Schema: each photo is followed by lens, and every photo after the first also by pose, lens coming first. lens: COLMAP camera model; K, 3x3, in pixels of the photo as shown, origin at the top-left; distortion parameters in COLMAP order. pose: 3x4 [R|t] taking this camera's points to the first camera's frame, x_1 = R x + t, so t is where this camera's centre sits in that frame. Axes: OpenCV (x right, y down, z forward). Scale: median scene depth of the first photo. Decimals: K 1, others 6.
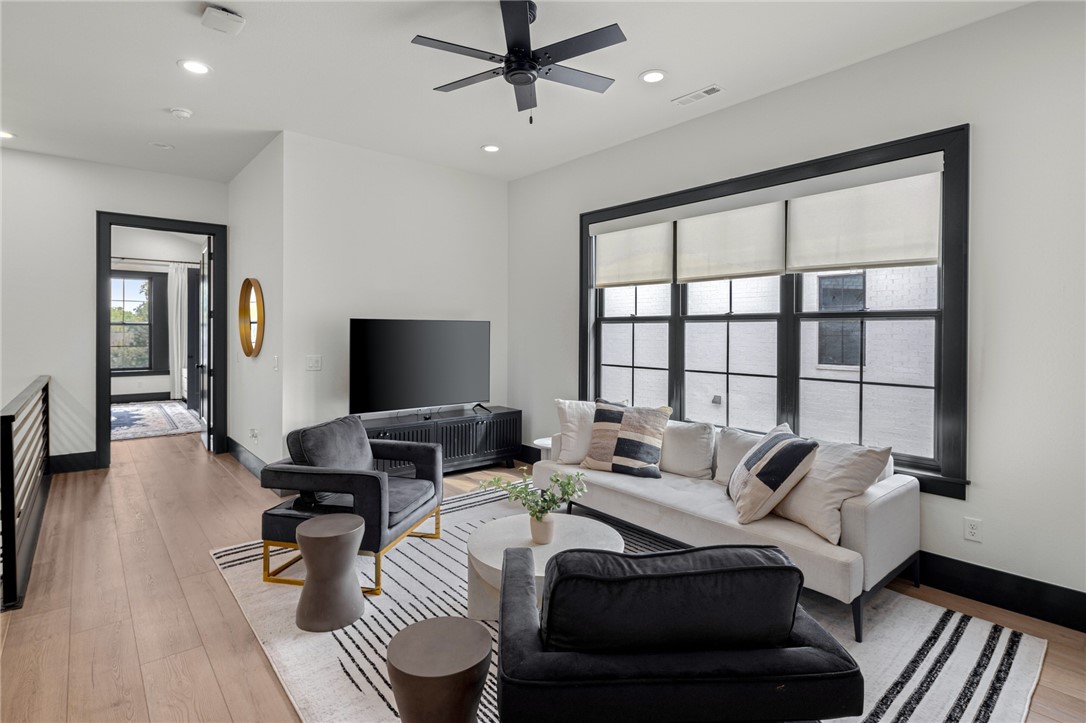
lens RADIAL K [[532.7, 0, 536.2], [0, 532.7, 340.7], [0, 0, 1]] dist [-0.002414, -0.001080]
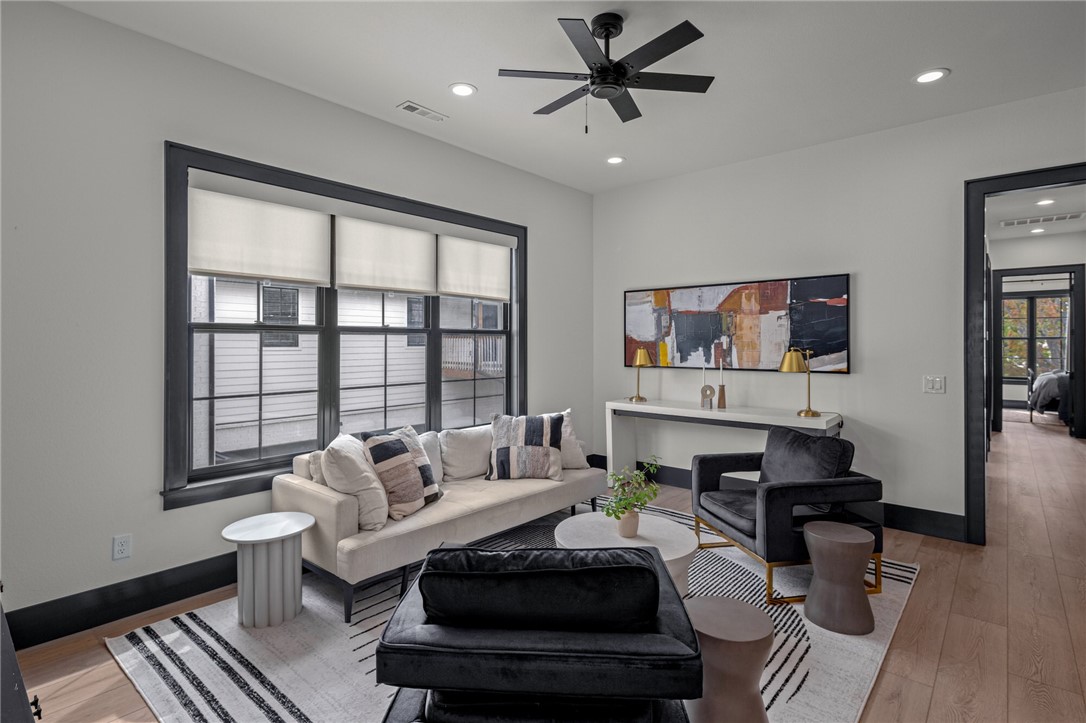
lens RADIAL K [[532.7, 0, 536.2], [0, 532.7, 340.7], [0, 0, 1]] dist [-0.002414, -0.001080]
pose [[-0.138829, 0.001366, 0.990315, -0.680673], [0.018095, 0.999836, 0.001158, -0.019265], [-0.990151, 0.018081, -0.138831, 0.860830]]
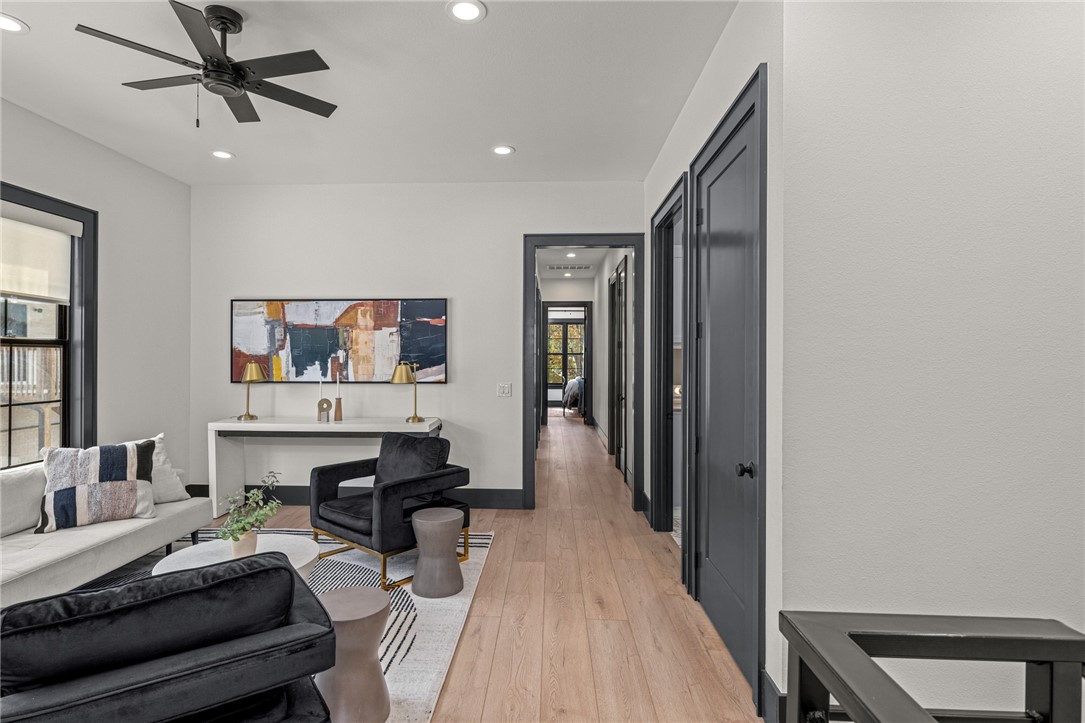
lens RADIAL K [[542.9, 0, 510.5], [0, 542.9, 356.6], [0, 0, 1]] dist [0.034770, -0.000344]
pose [[-0.709367, -0.003628, 0.704830, -0.729782], [0.008719, 0.999865, 0.013921, -0.020517], [-0.704786, 0.016021, -0.709240, 0.901292]]
